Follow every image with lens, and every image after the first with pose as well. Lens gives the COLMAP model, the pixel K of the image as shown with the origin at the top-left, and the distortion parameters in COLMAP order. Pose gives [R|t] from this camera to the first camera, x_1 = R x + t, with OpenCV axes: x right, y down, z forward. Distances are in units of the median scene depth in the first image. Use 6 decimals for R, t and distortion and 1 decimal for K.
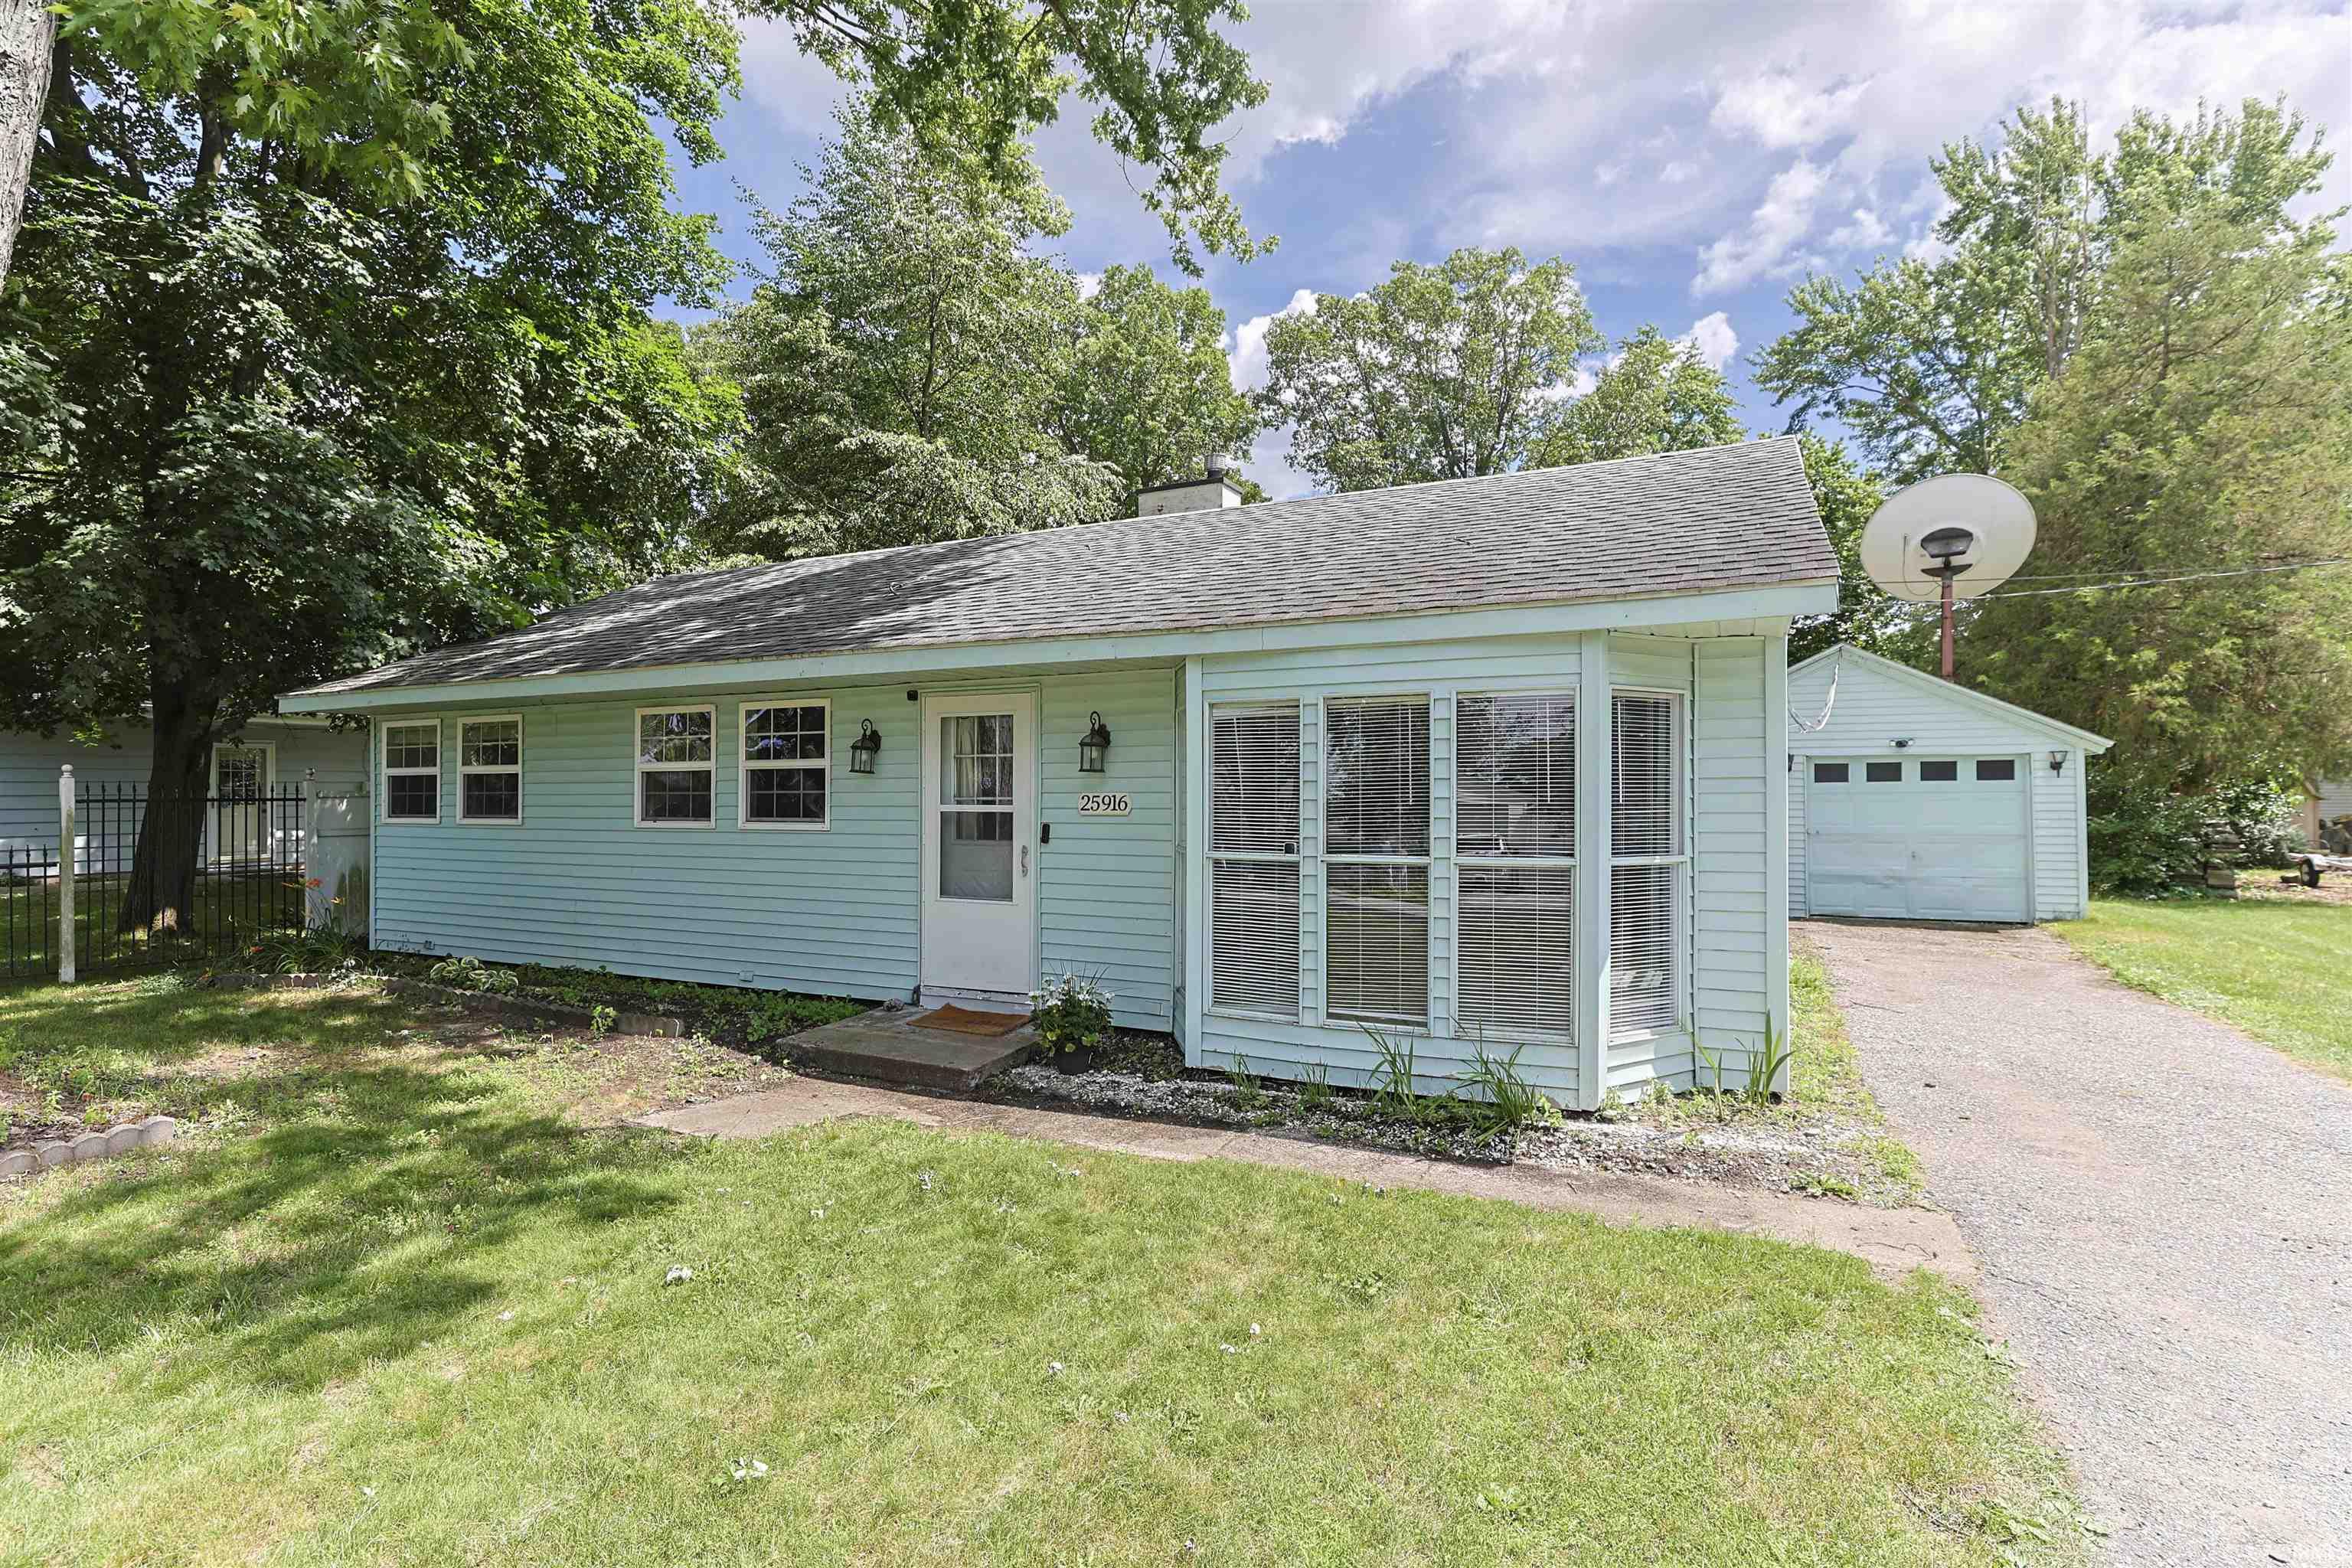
lens RADIAL K [[1141.1, 0, 1181.0], [0, 1141.1, 783.6], [0, 0, 1]] dist [-0.019430, 0.014343]
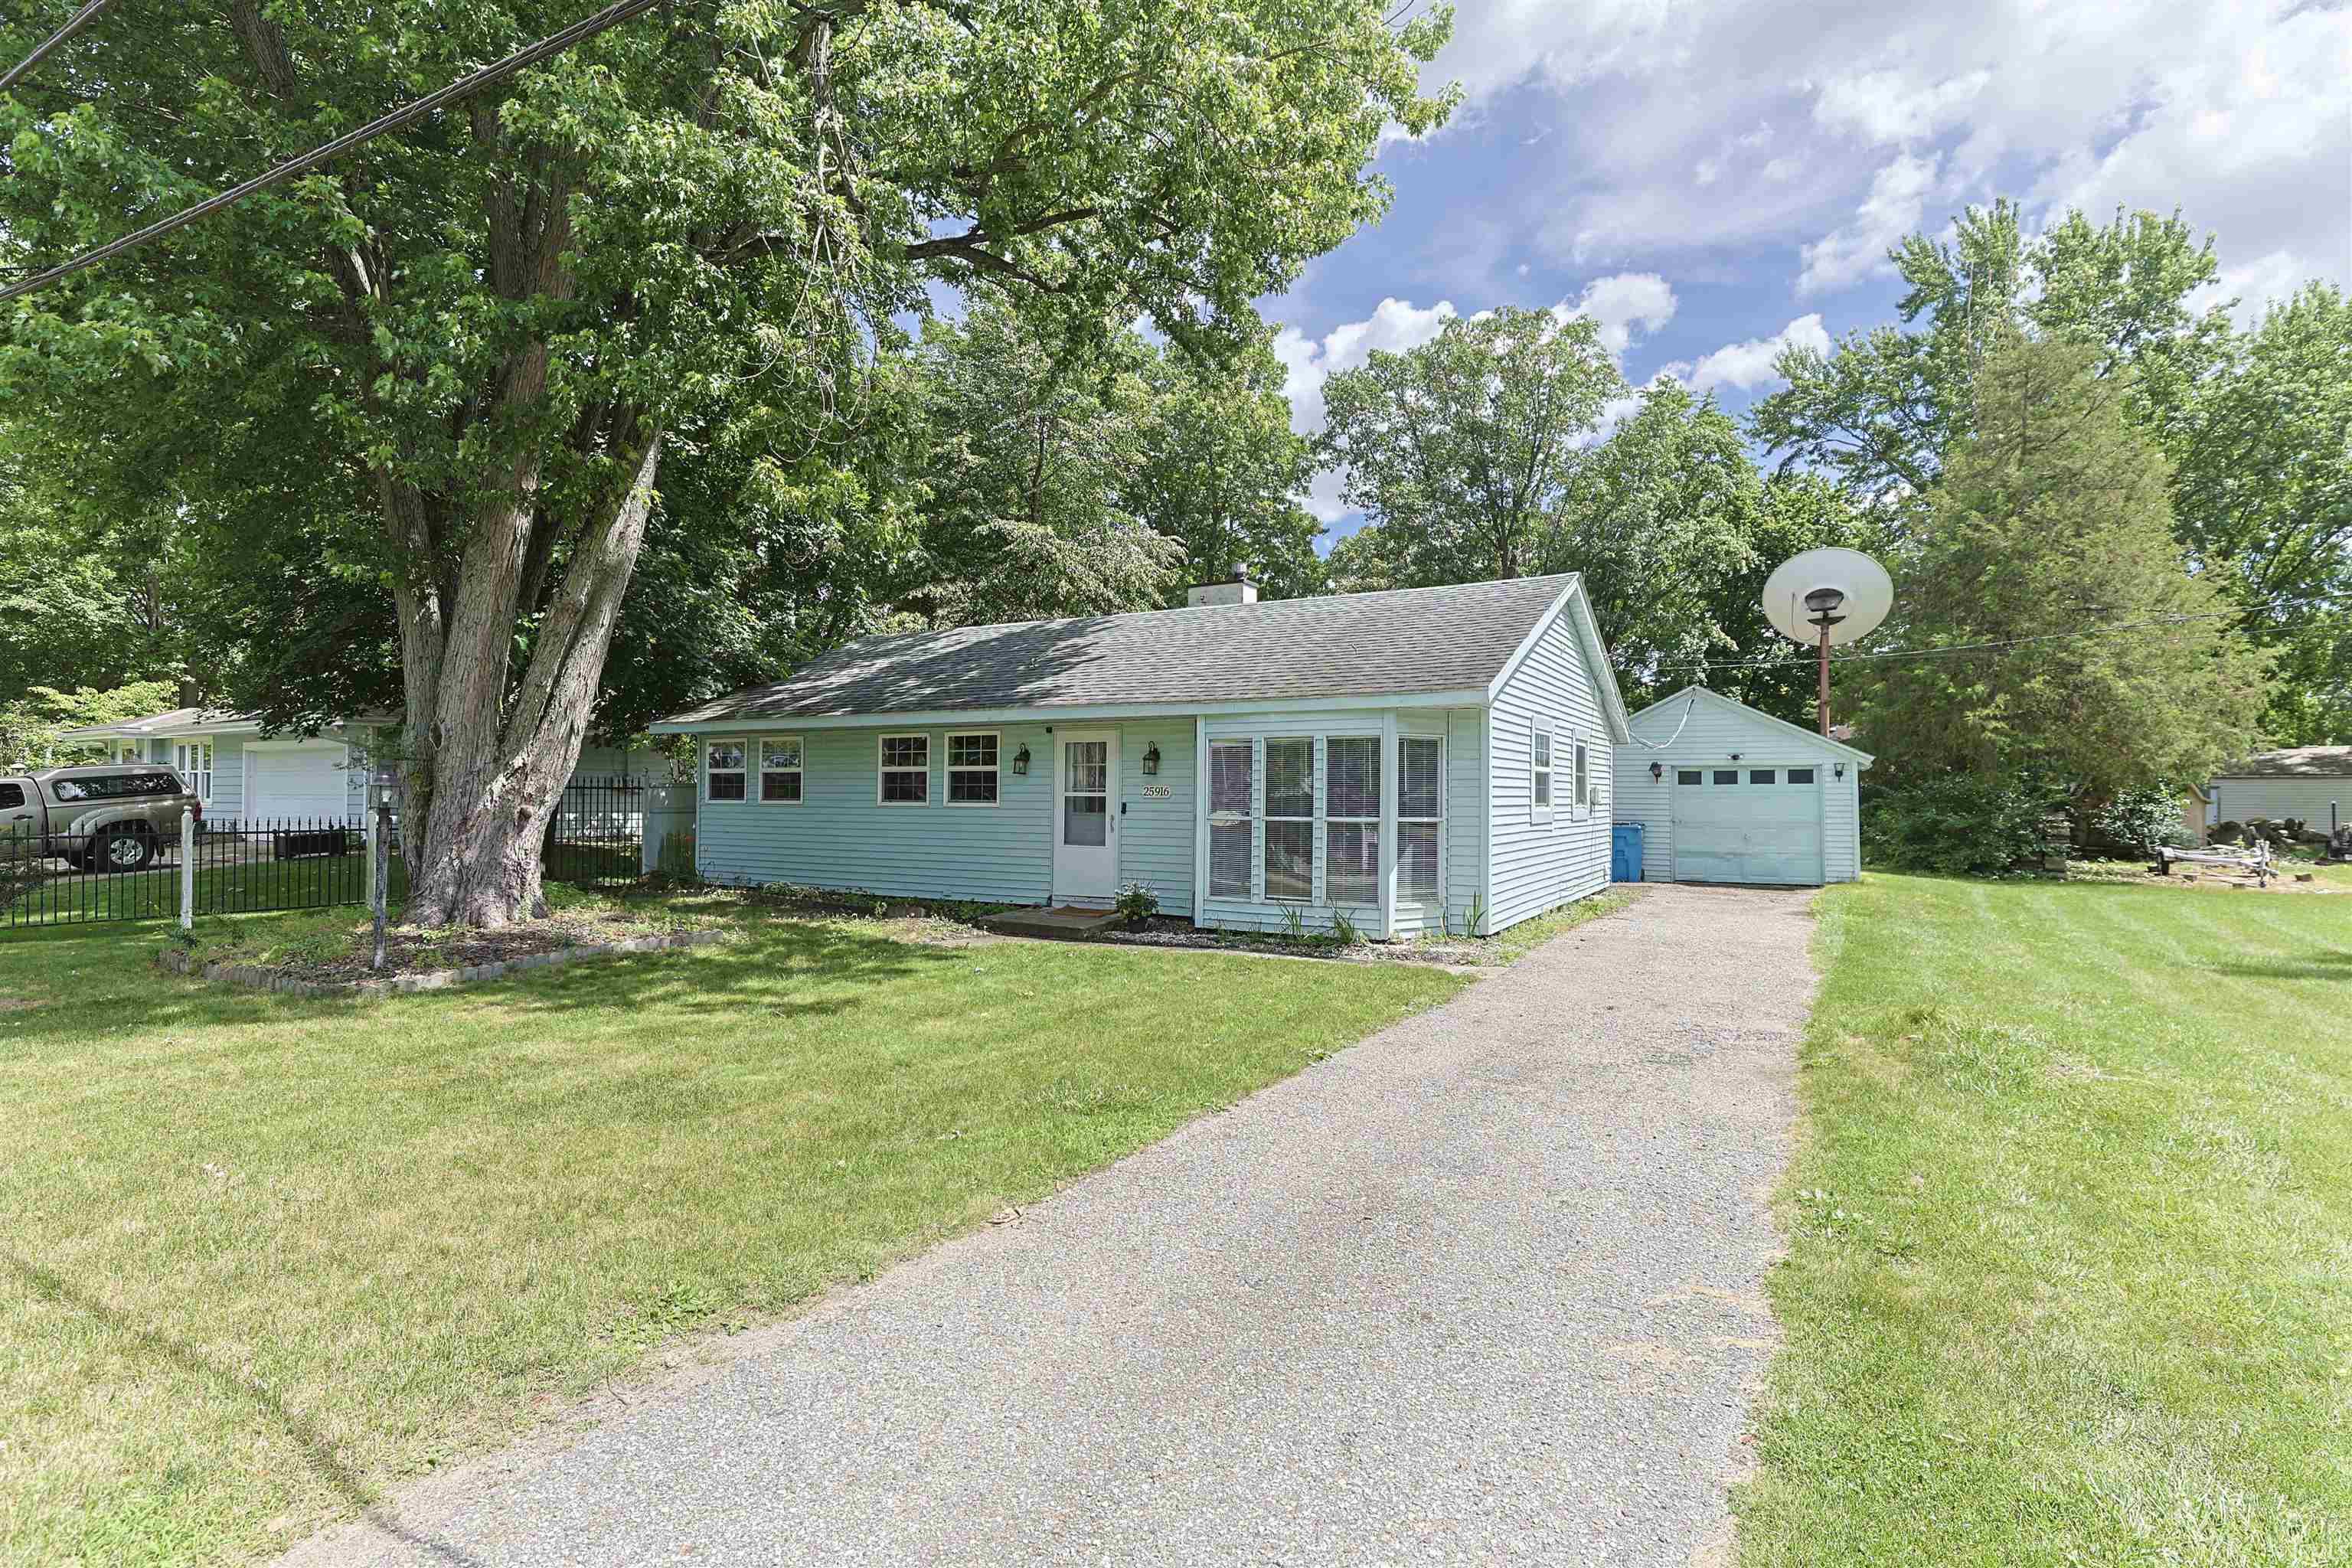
lens RADIAL K [[1155.8, 0, 1211.0], [0, 1155.8, 773.5], [0, 0, 1]] dist [-0.025461, 0.014350]
pose [[0.998952, 0.006503, -0.045302, 0.085675], [-0.006953, 0.999928, -0.009788, 0.004871], [0.045235, 0.010092, 0.998925, -0.694001]]
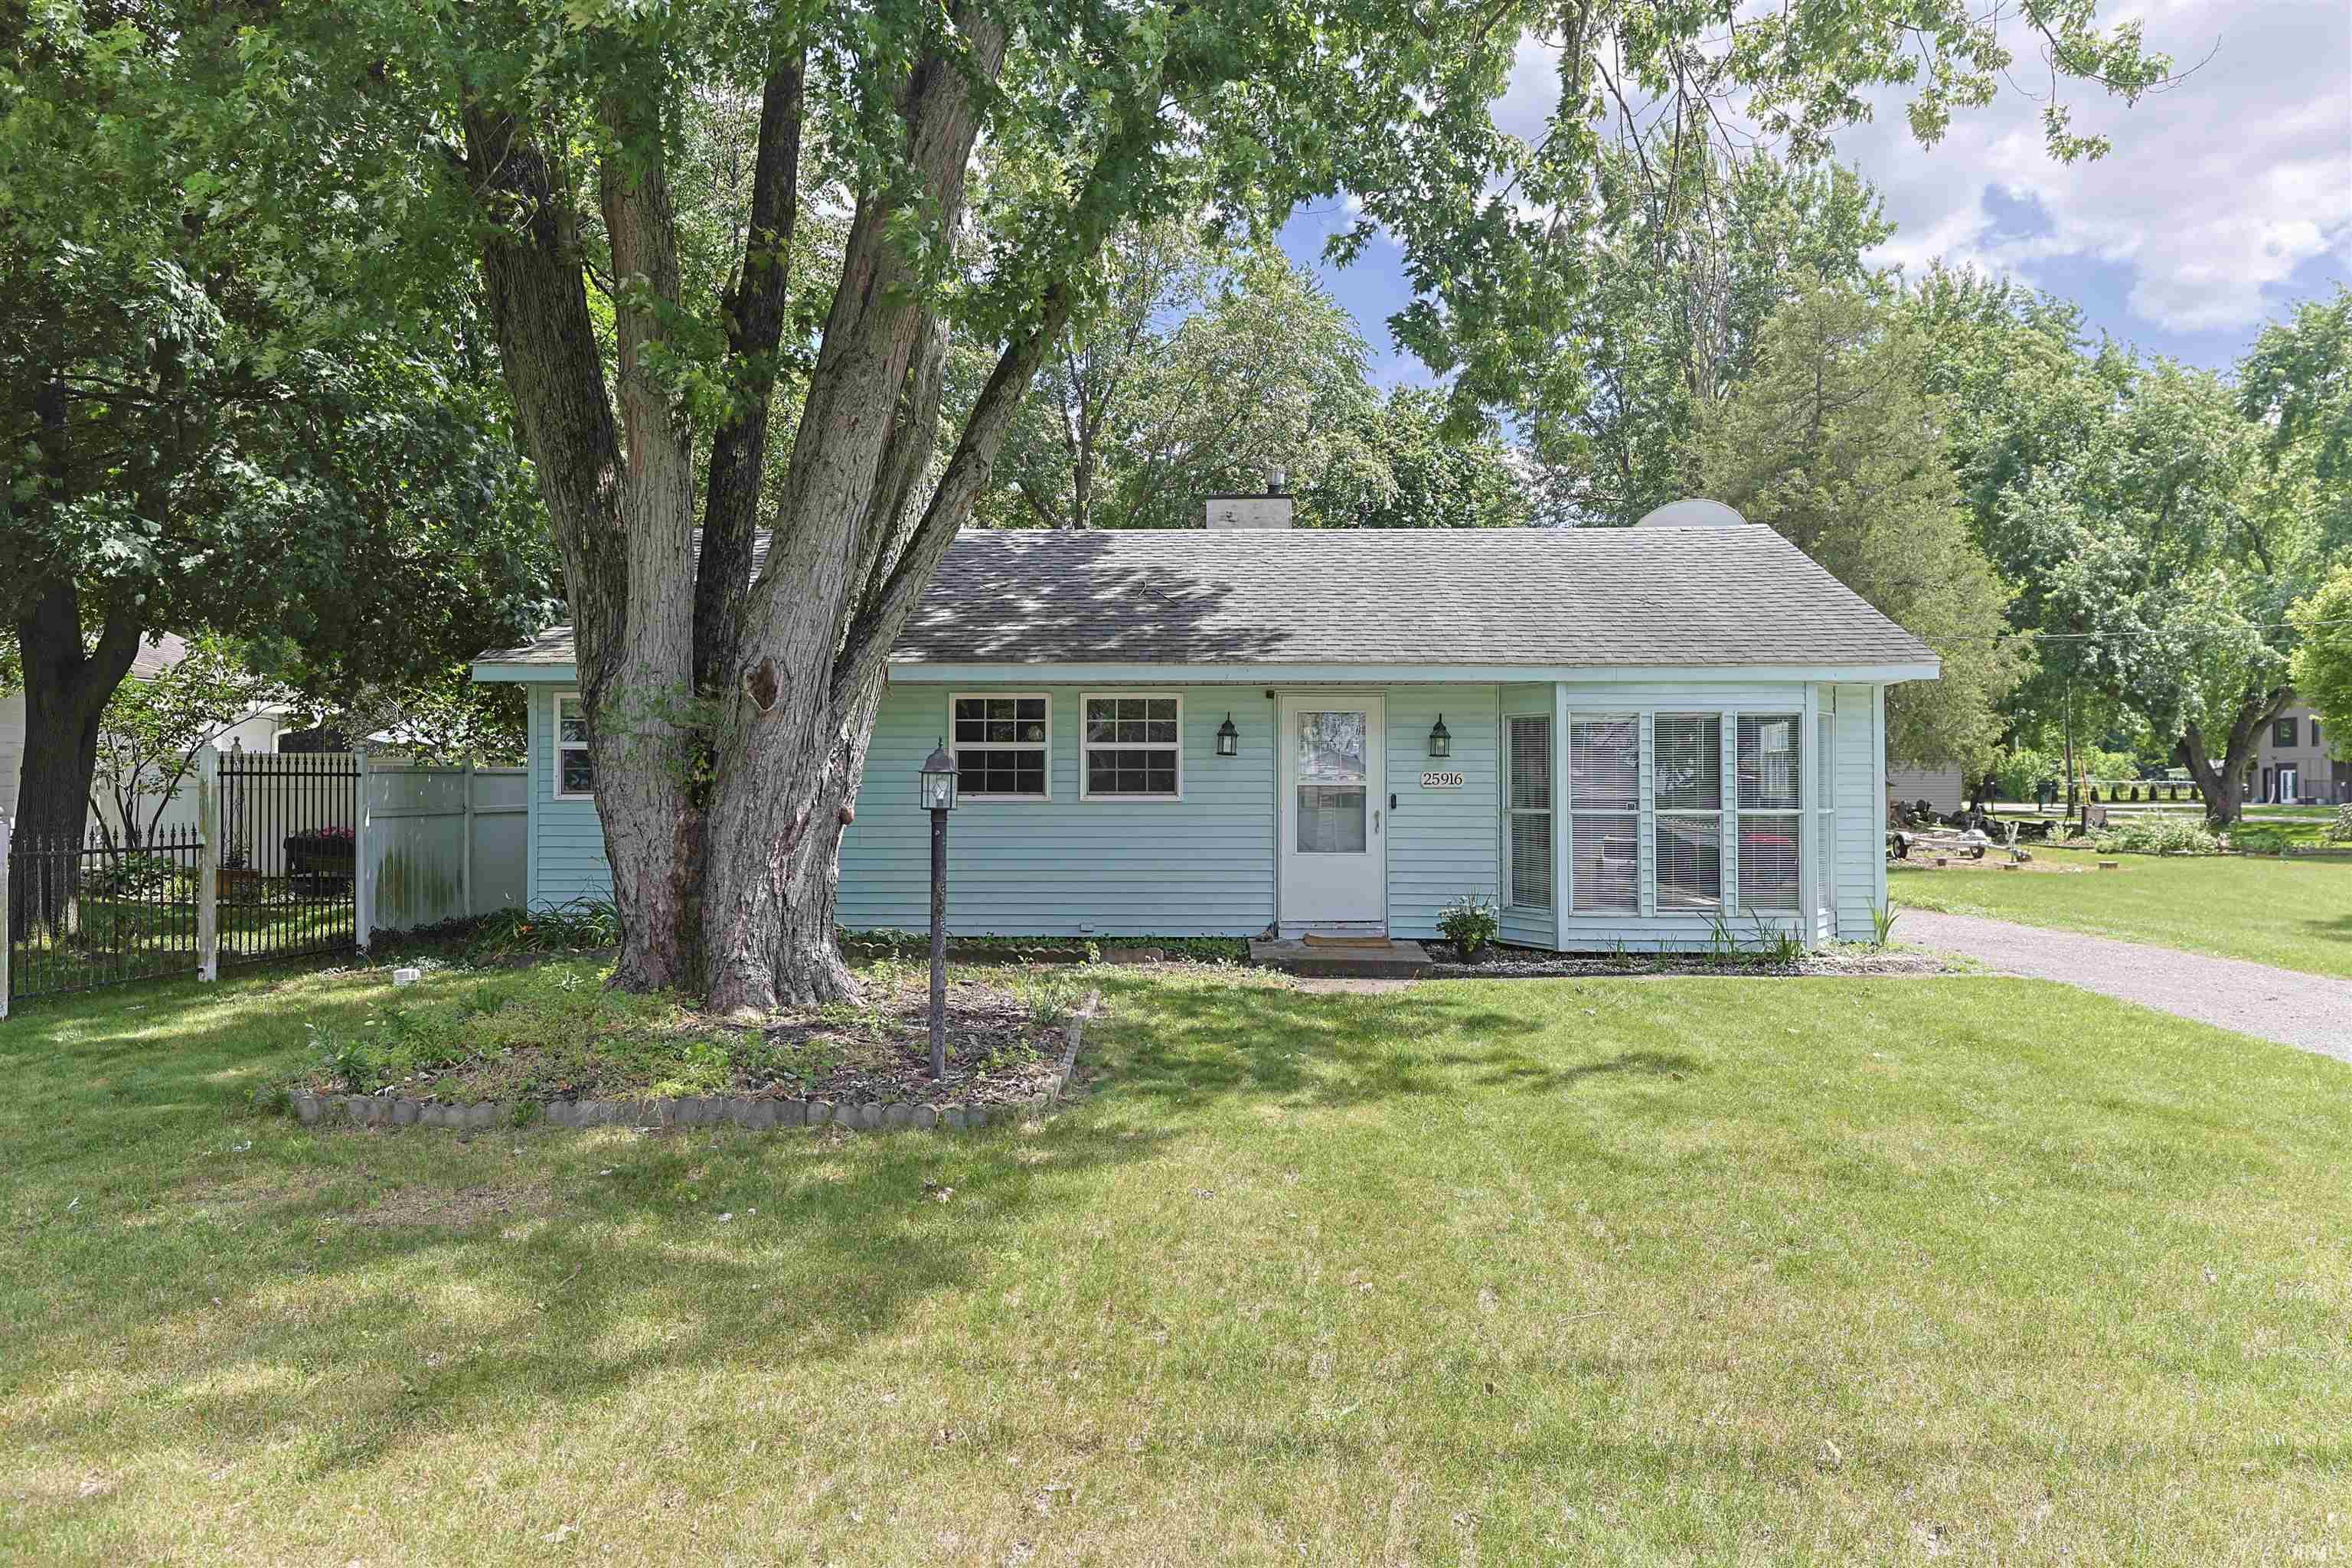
lens RADIAL K [[1654.1, 0, 1169.8], [0, 1654.1, 754.9], [0, 0, 1]] dist [0.000261, -0.000105]
pose [[0.907446, 0.011887, 0.420000, -1.008122], [-0.007522, 0.999899, -0.012046, 0.012044], [-0.420101, 0.007772, 0.907444, -0.568097]]
